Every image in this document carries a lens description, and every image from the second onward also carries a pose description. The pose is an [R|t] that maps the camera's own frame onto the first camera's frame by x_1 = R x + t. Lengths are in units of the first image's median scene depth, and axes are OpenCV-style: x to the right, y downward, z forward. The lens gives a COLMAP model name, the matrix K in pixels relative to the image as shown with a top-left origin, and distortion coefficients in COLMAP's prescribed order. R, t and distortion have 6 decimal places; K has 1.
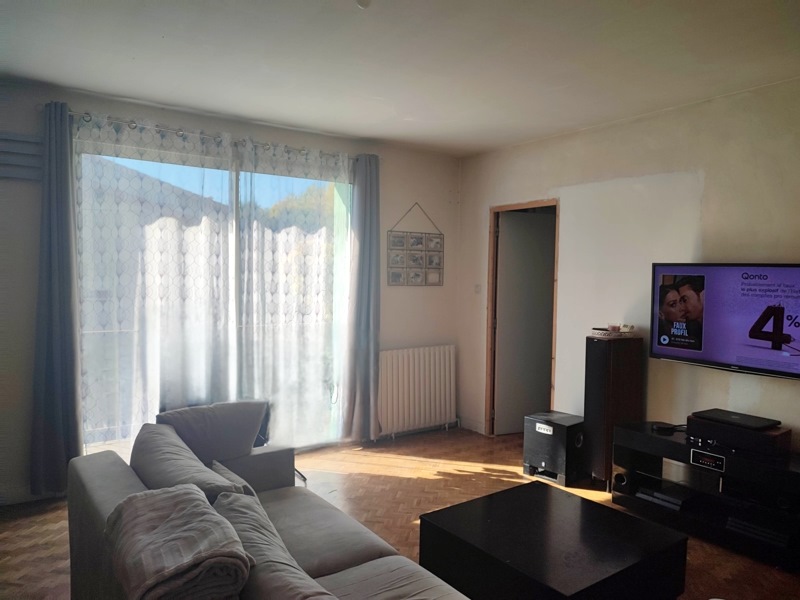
lens RADIAL K [[586.2, 0, 400.0], [0, 586.2, 300.4], [0, 0, 1]] dist [-0.002087, -0.001191]
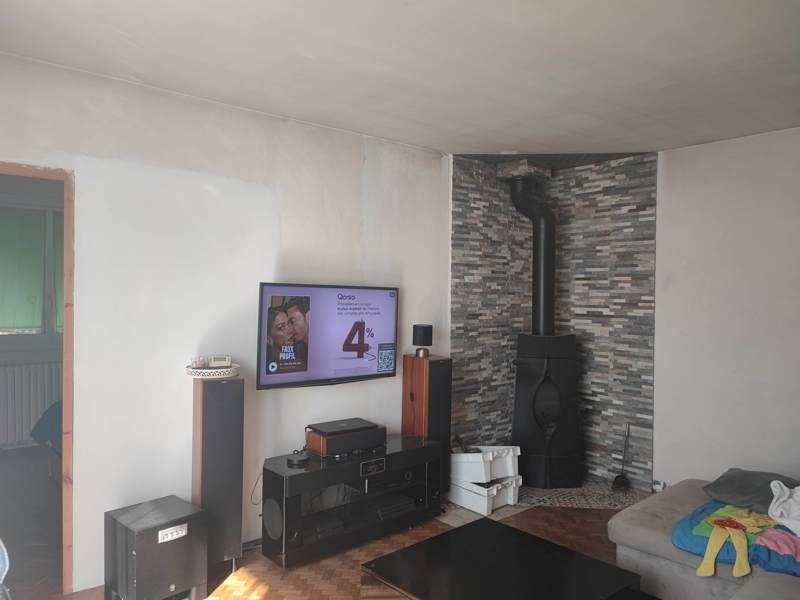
lens RADIAL K [[586.2, 0, 400.1], [0, 586.2, 299.6], [0, 0, 1]] dist [-0.002087, -0.001191]
pose [[-0.119892, -0.024407, 0.992487, -0.486649], [0.033047, 0.999046, 0.028561, -0.058485], [-0.992237, 0.036223, -0.118971, 0.932659]]
